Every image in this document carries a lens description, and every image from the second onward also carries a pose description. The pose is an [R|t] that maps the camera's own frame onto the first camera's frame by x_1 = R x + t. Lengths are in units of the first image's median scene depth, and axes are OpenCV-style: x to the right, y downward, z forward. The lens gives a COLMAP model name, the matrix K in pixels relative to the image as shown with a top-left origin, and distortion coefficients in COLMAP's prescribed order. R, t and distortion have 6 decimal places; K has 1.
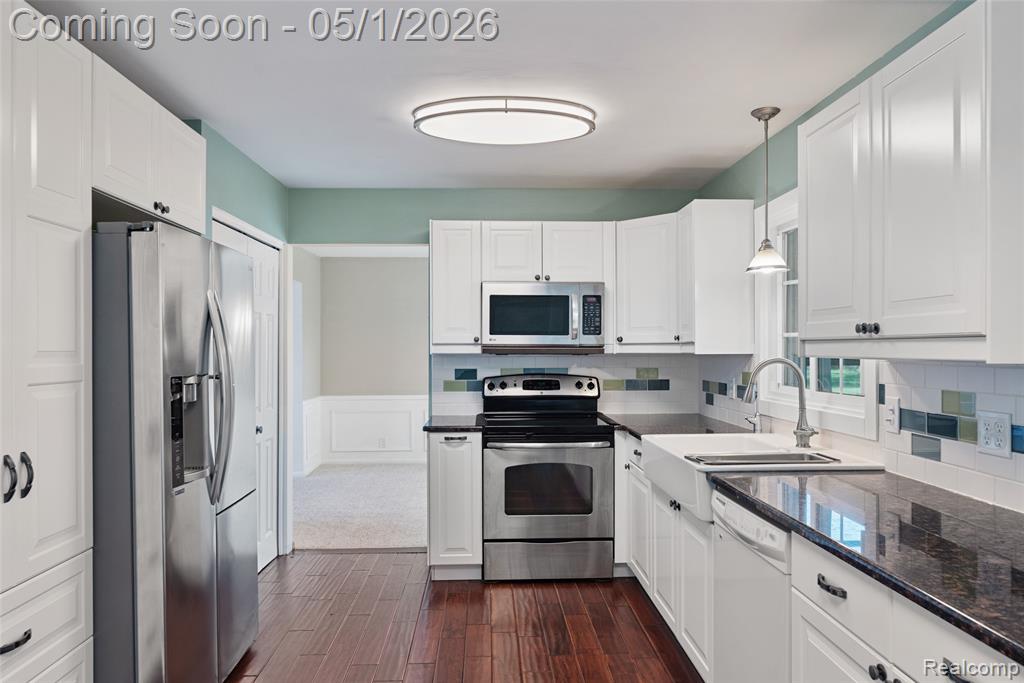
lens RADIAL K [[686.3, 0, 515.8], [0, 686.3, 349.1], [0, 0, 1]] dist [-0.004924, 0.001350]
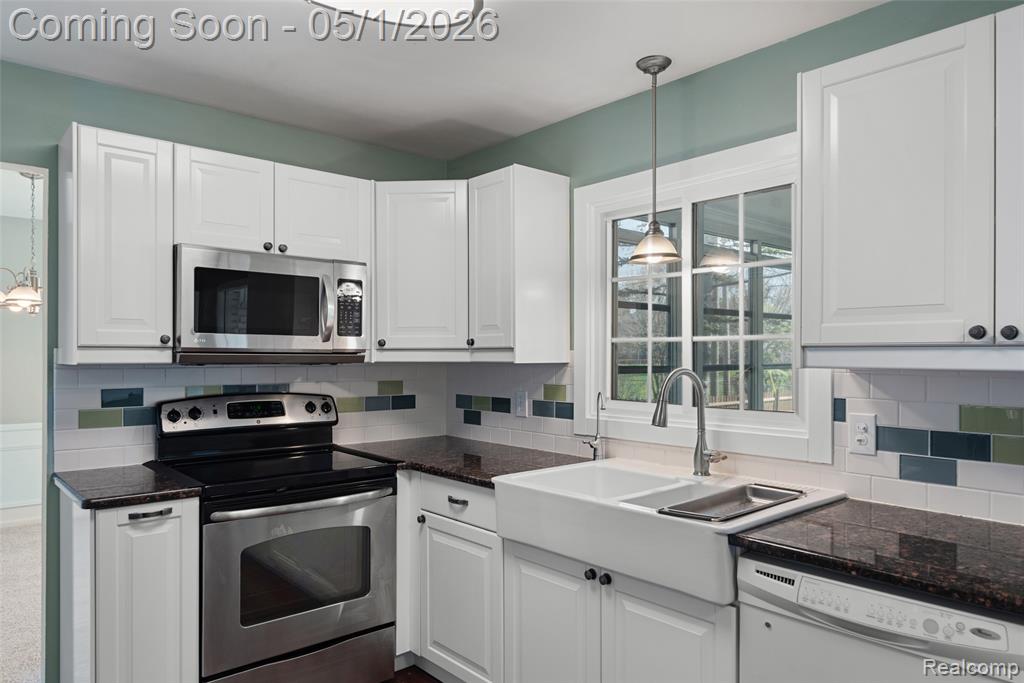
lens RADIAL K [[686.3, 0, 537.9], [0, 686.3, 353.9], [0, 0, 1]] dist [-0.004924, 0.001350]
pose [[0.780046, 0.003998, 0.625710, -0.195659], [-0.002317, 0.999991, -0.003501, -0.000506], [-0.625718, 0.001281, 0.780048, 0.366205]]
